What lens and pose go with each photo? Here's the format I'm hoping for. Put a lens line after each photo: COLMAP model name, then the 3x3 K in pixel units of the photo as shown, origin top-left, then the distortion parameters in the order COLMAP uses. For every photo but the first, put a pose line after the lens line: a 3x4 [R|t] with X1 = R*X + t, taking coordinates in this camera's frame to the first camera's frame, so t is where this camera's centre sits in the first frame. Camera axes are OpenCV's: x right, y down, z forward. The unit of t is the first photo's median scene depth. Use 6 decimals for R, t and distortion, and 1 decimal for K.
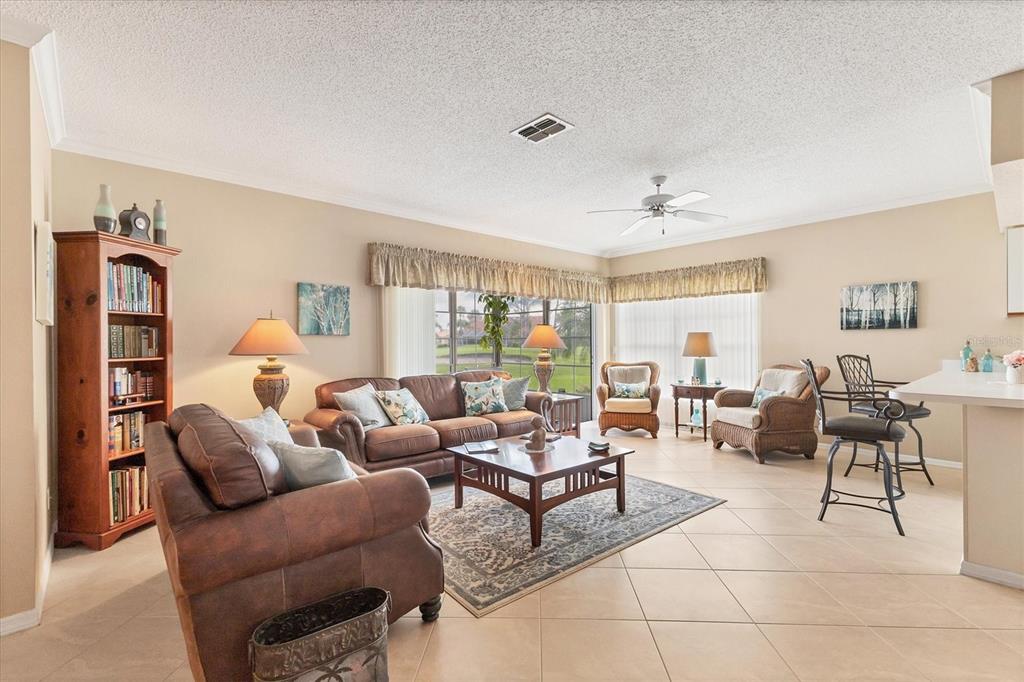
lens RADIAL K [[450.3, 0, 510.3], [0, 450.3, 346.1], [0, 0, 1]] dist [0.013520, -0.002665]
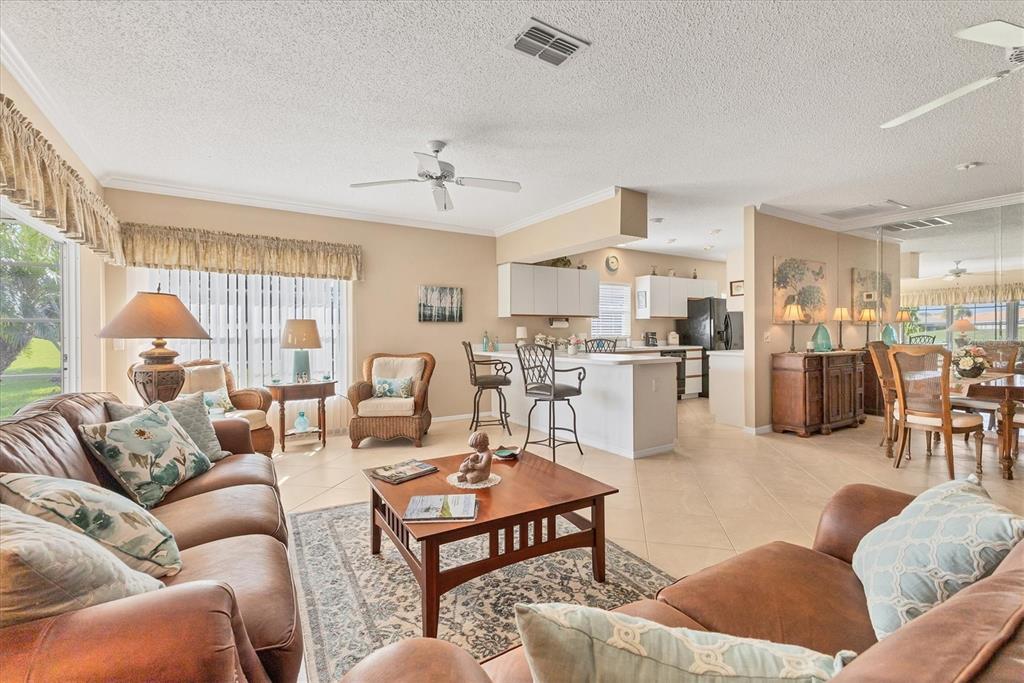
lens RADIAL K [[462.0, 0, 516.7], [0, 462.0, 333.6], [0, 0, 1]] dist [0.009965, -0.000491]
pose [[0.165779, 0.005640, 0.986147, -0.483386], [0.011042, 0.999910, -0.007575, 0.008629], [-0.986101, 0.012144, 0.165702, 0.630121]]
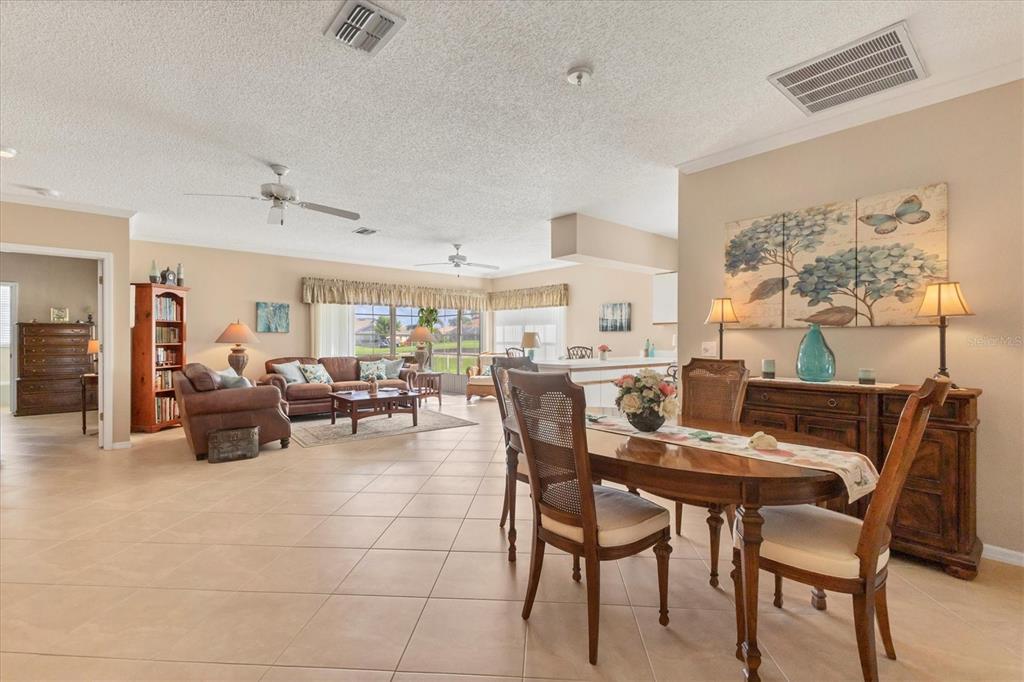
lens RADIAL K [[450.3, 0, 506.0], [0, 450.3, 344.4], [0, 0, 1]] dist [0.013520, -0.002665]
pose [[0.999341, 0.009237, -0.035115, 0.525426], [-0.009095, 0.999950, 0.004196, 0.006796], [0.035152, -0.003874, 0.999374, -0.675650]]
